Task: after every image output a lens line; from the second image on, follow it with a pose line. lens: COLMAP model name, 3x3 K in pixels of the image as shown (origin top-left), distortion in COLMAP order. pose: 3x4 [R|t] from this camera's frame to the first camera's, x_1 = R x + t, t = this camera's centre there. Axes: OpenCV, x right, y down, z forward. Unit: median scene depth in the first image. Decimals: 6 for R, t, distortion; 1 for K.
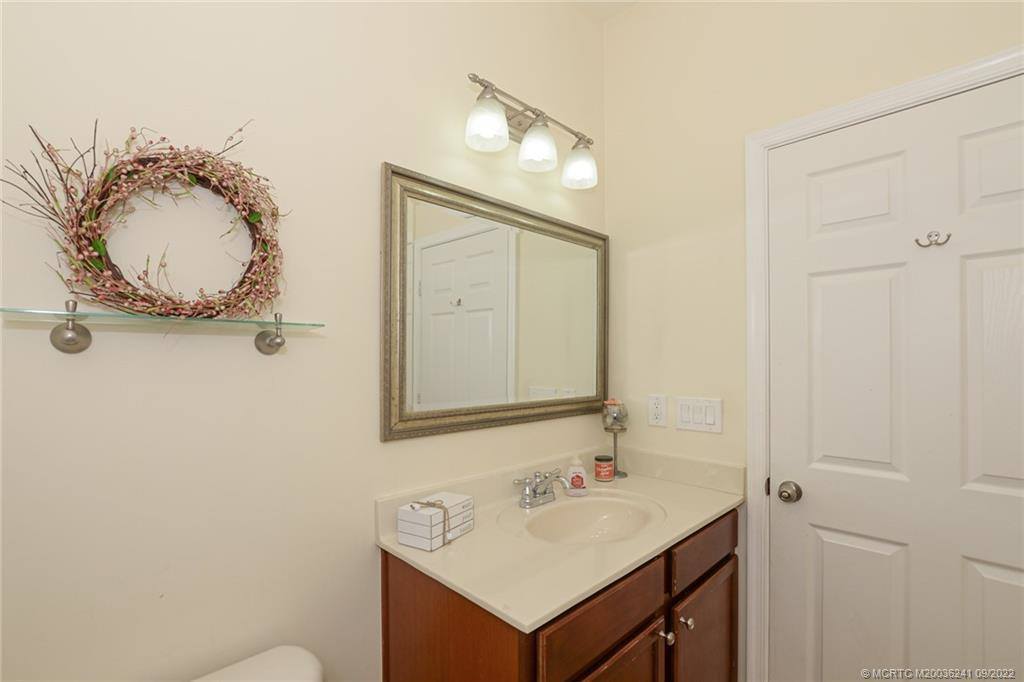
lens RADIAL K [[452.2, 0, 513.5], [0, 452.2, 340.8], [0, 0, 1]] dist [-0.015961, -0.000508]
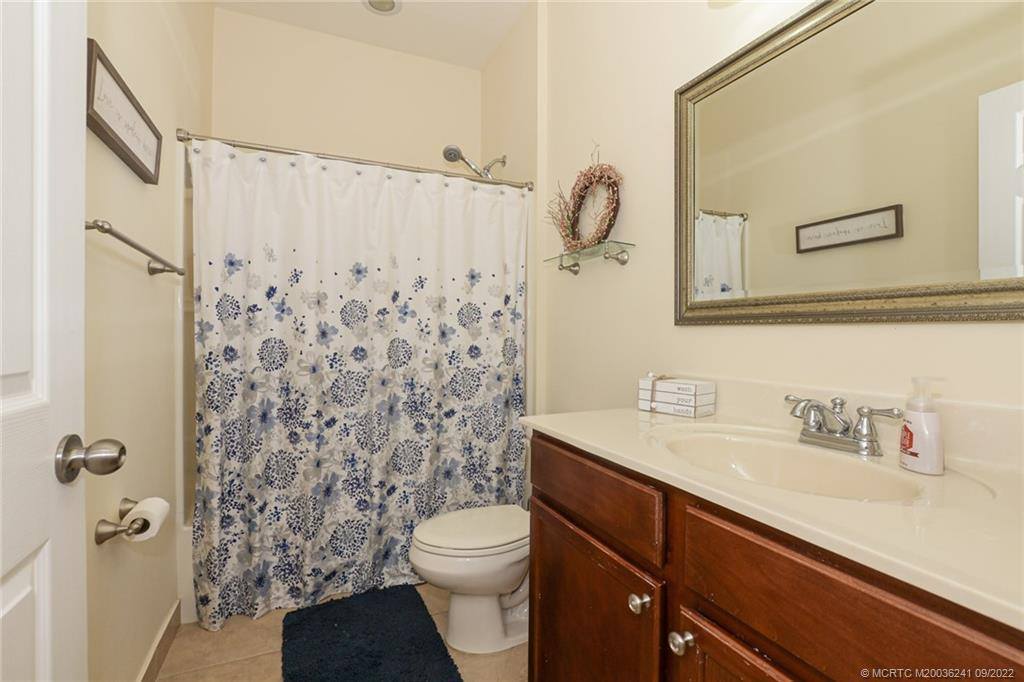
lens RADIAL K [[452.2, 0, 513.5], [0, 452.2, 340.8], [0, 0, 1]] dist [-0.015961, -0.000508]
pose [[-0.335509, -0.001448, -0.942036, 0.943809], [0.014659, 0.999870, -0.006758, 0.256888], [0.941923, -0.016077, -0.335444, 0.962185]]
